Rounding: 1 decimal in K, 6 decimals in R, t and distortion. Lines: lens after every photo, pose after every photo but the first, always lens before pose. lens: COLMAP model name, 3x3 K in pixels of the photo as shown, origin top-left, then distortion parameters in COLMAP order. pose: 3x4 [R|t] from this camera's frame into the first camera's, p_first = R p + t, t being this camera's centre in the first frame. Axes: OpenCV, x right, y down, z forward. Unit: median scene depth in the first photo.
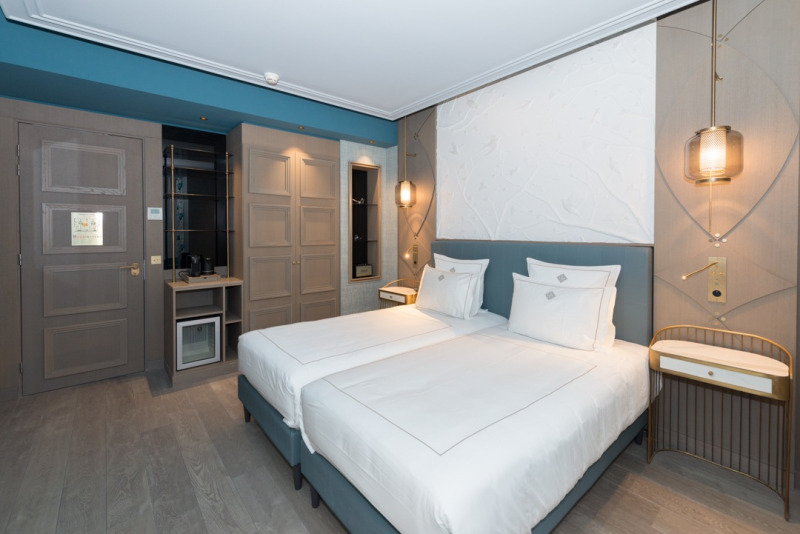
lens RADIAL K [[345.1, 0, 400.4], [0, 345.1, 235.7], [0, 0, 1]] dist [0.000354, 0.000192]
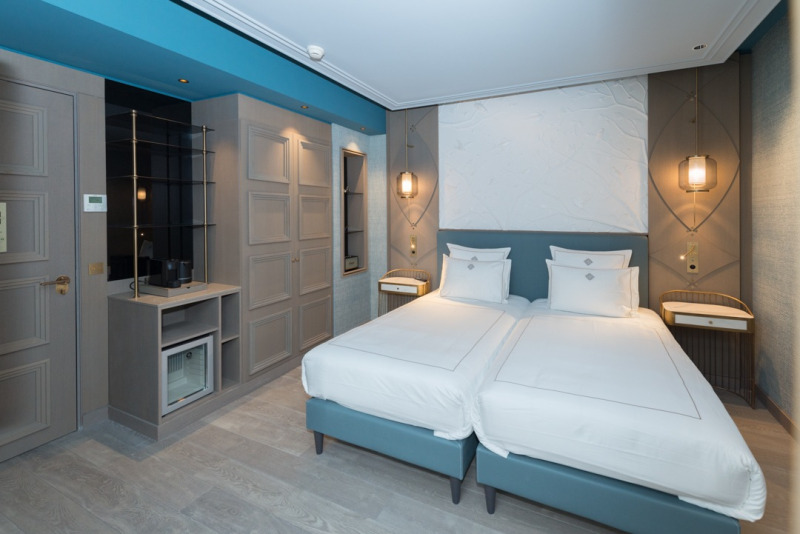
lens RADIAL K [[340.5, 0, 419.9], [0, 340.5, 213.1], [0, 0, 1]] dist [0.000434, -0.000029]
pose [[0.909035, -0.003336, 0.416707, -0.393351], [0.008241, 0.999916, -0.009974, -0.030192], [-0.416639, 0.012501, 0.908986, 0.087785]]
